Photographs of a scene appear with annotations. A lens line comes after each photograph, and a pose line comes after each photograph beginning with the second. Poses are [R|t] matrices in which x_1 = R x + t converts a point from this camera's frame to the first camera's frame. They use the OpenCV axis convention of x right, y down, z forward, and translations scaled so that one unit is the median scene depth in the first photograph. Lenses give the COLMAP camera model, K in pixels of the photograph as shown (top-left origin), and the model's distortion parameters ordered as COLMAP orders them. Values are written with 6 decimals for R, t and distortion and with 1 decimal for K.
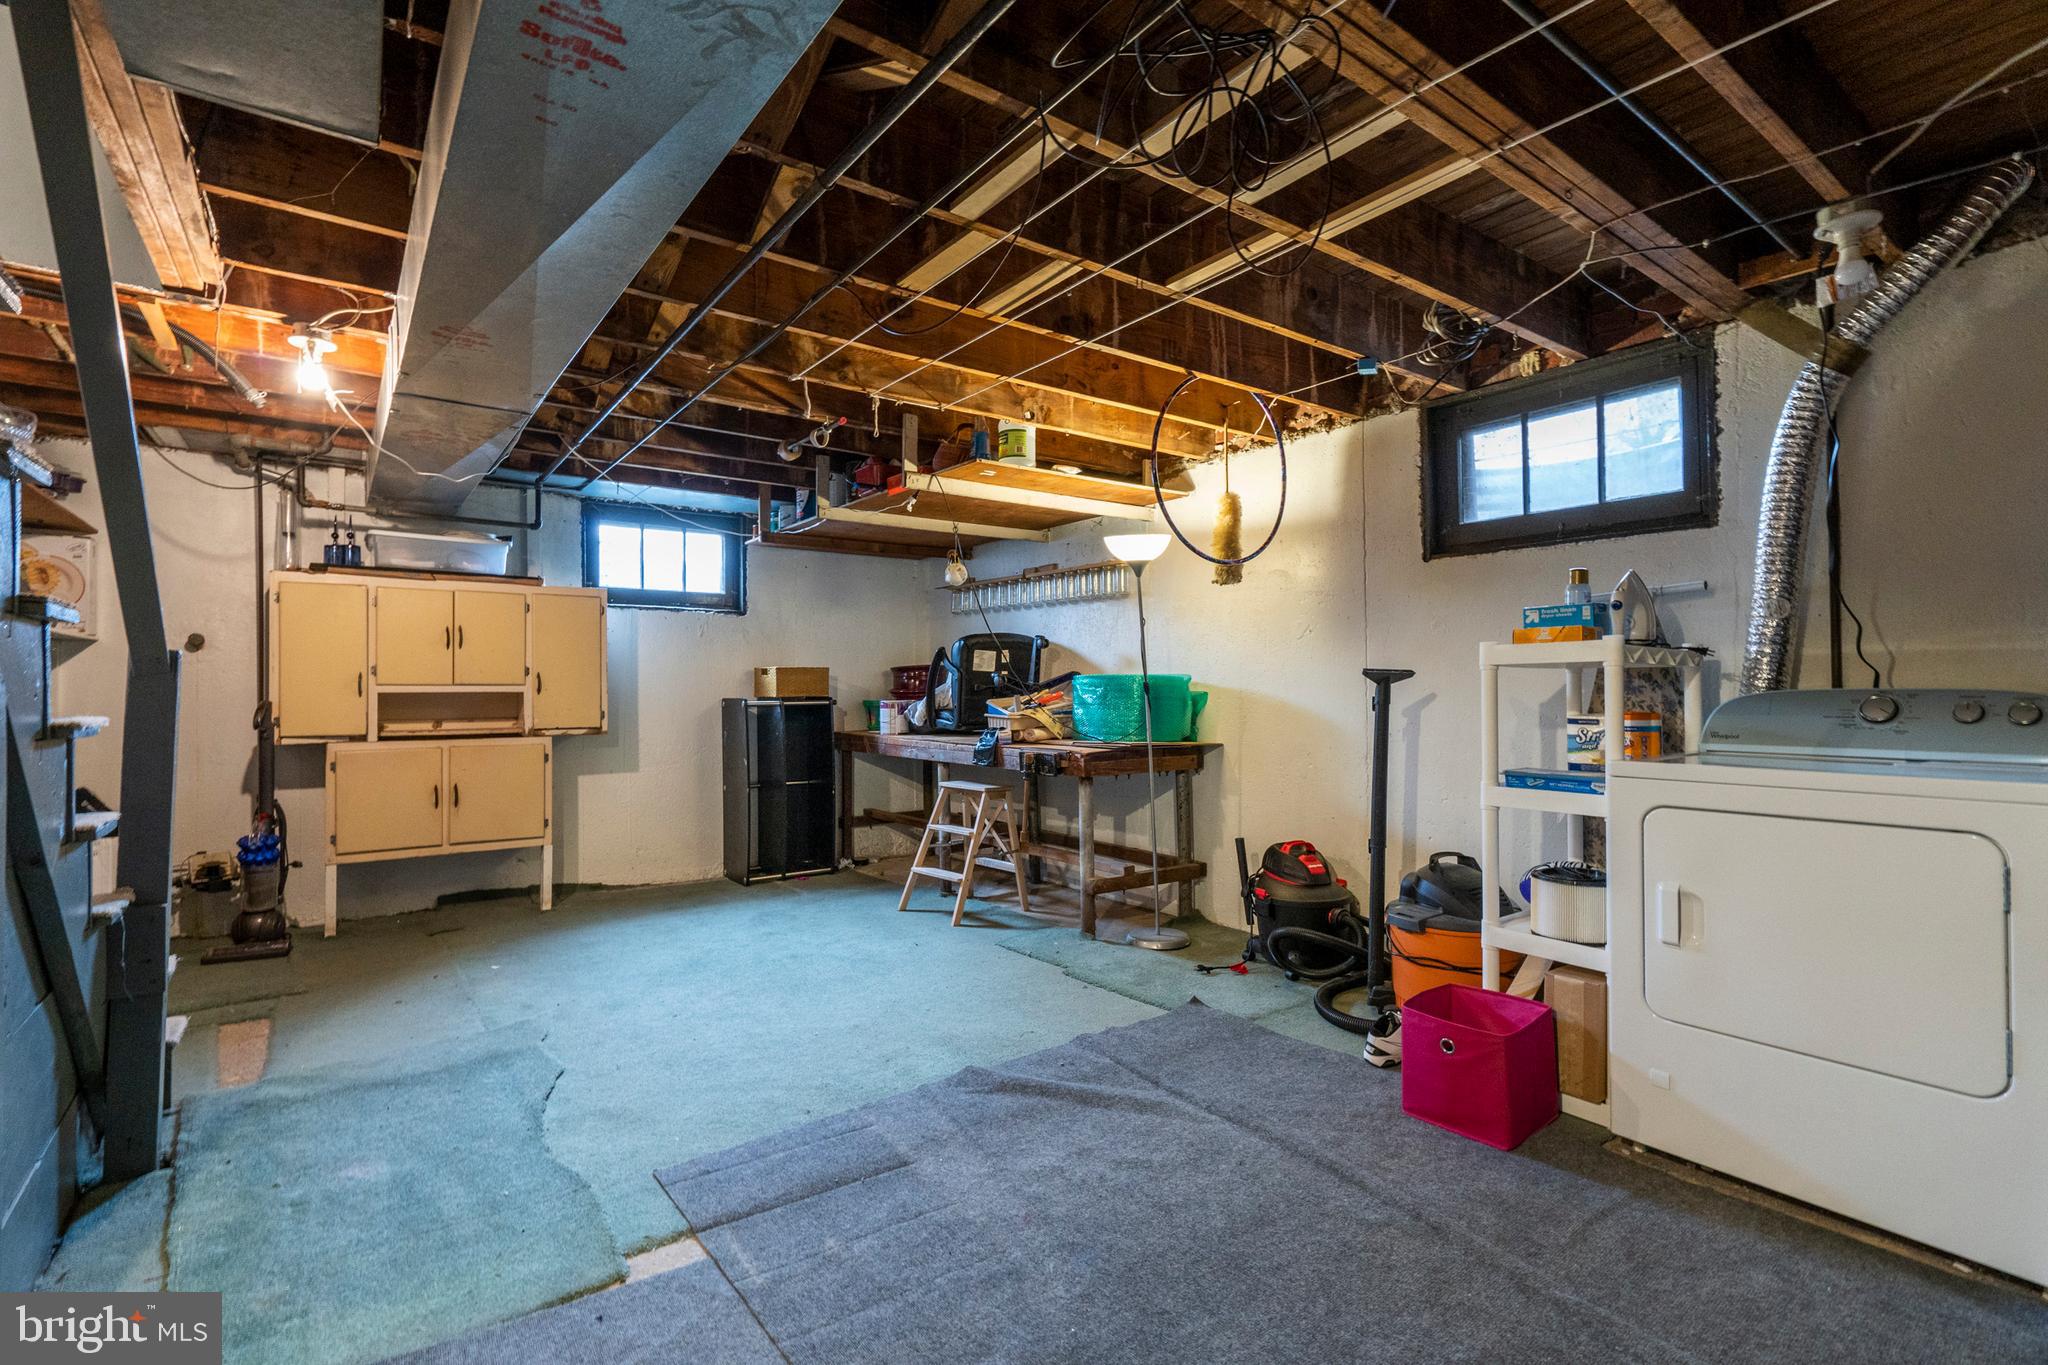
lens RADIAL K [[933.5, 0, 1018.4], [0, 933.5, 683.4], [0, 0, 1]] dist [-0.007061, 0.002617]
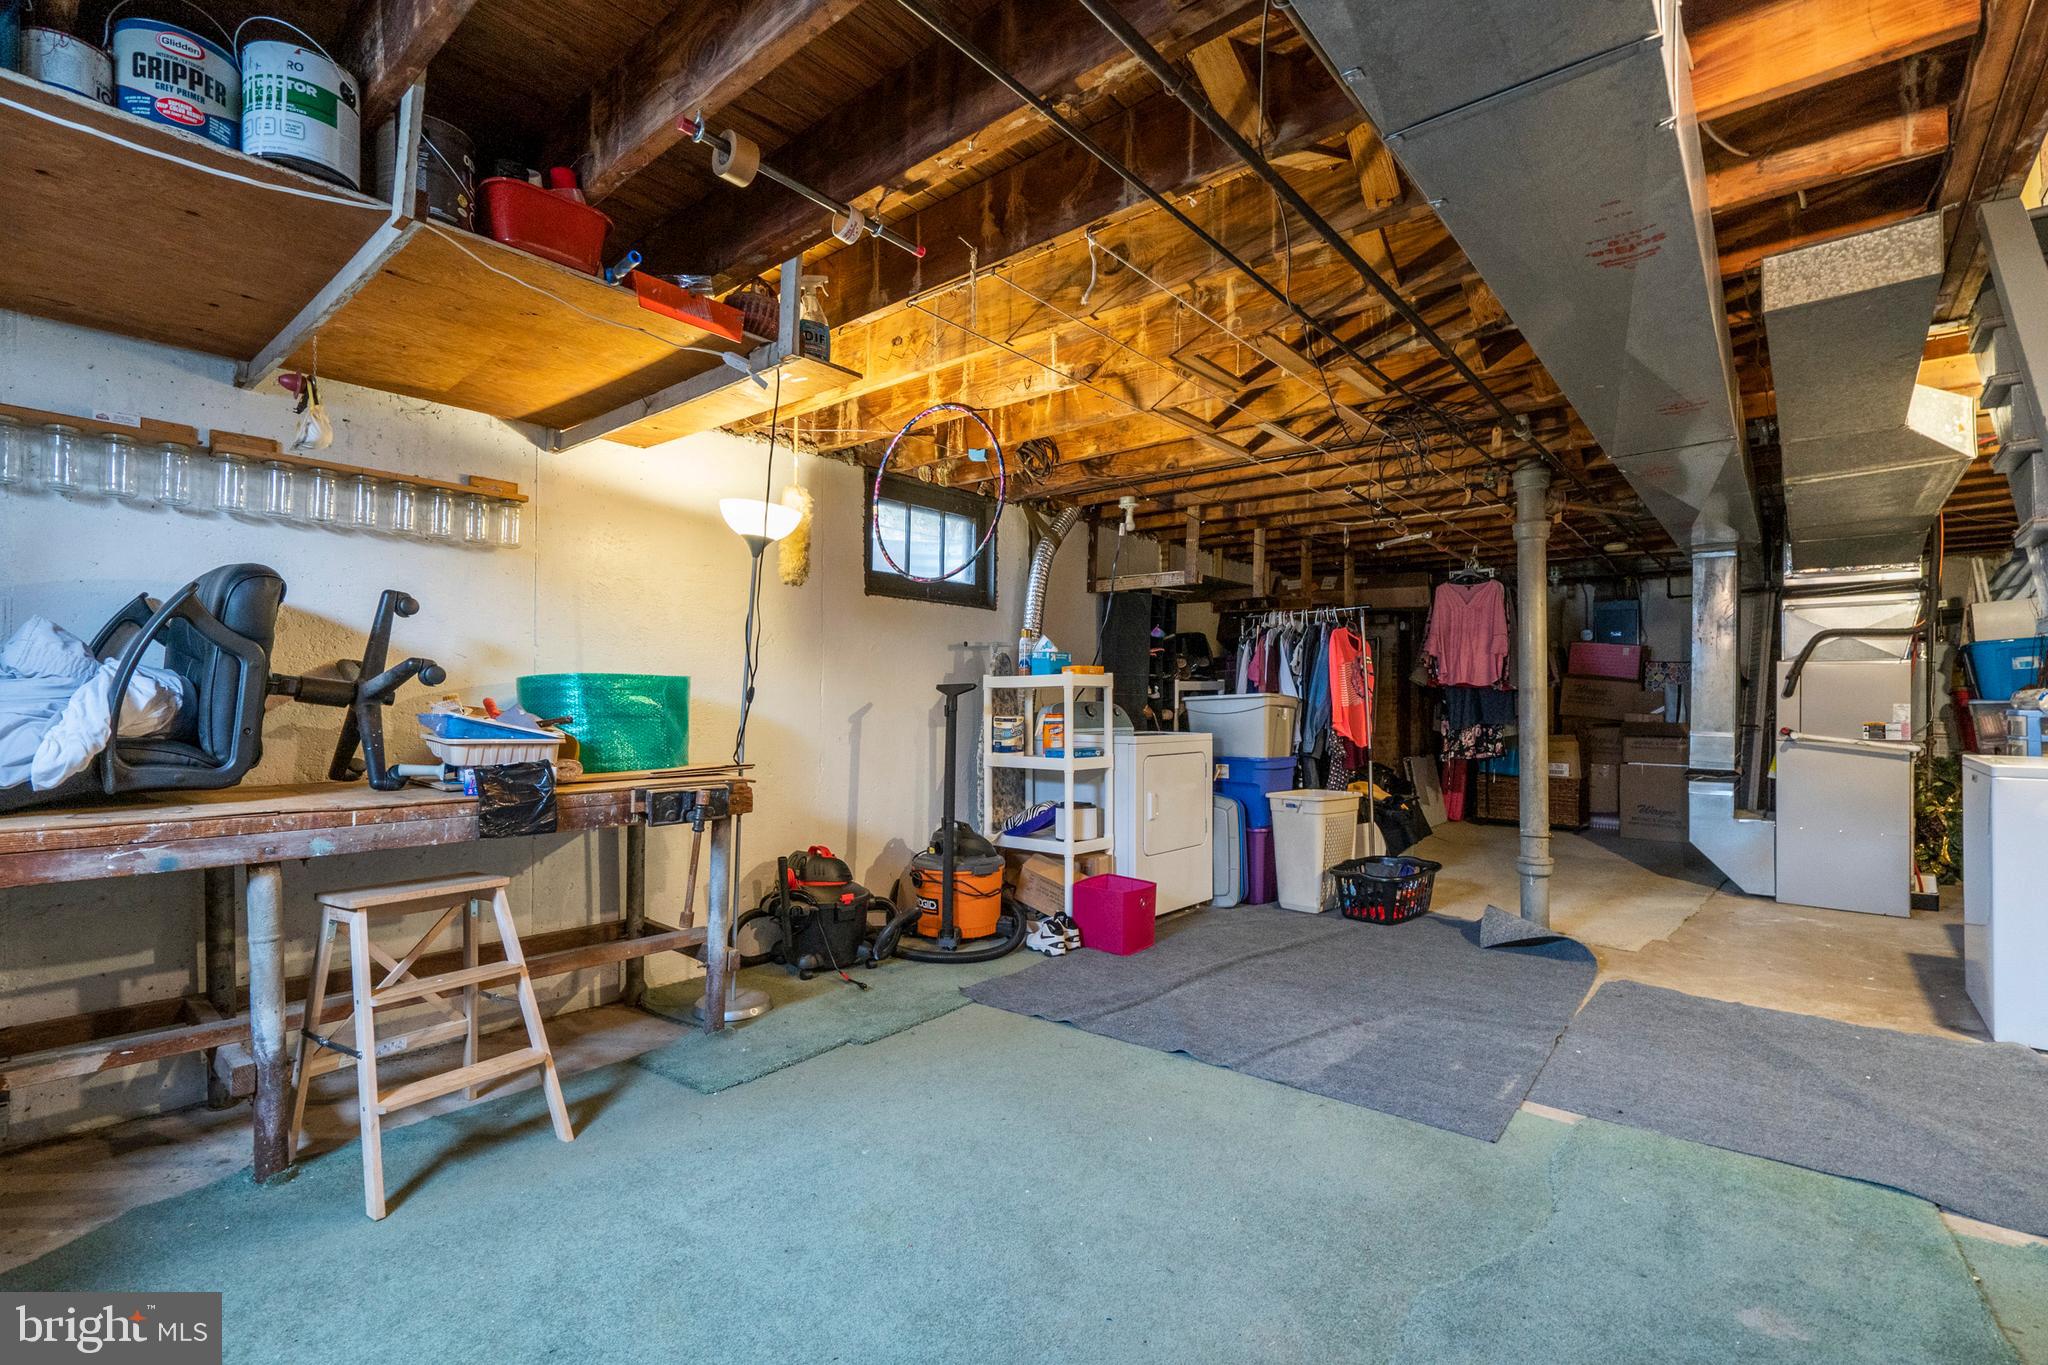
lens RADIAL K [[933.5, 0, 1019.4], [0, 933.5, 690.6], [0, 0, 1]] dist [-0.007061, 0.002617]
pose [[-0.228871, 0.008764, 0.973417, -0.857358], [-0.009680, 0.999890, -0.011278, 0.006675], [-0.973409, -0.012004, -0.228761, 1.154708]]
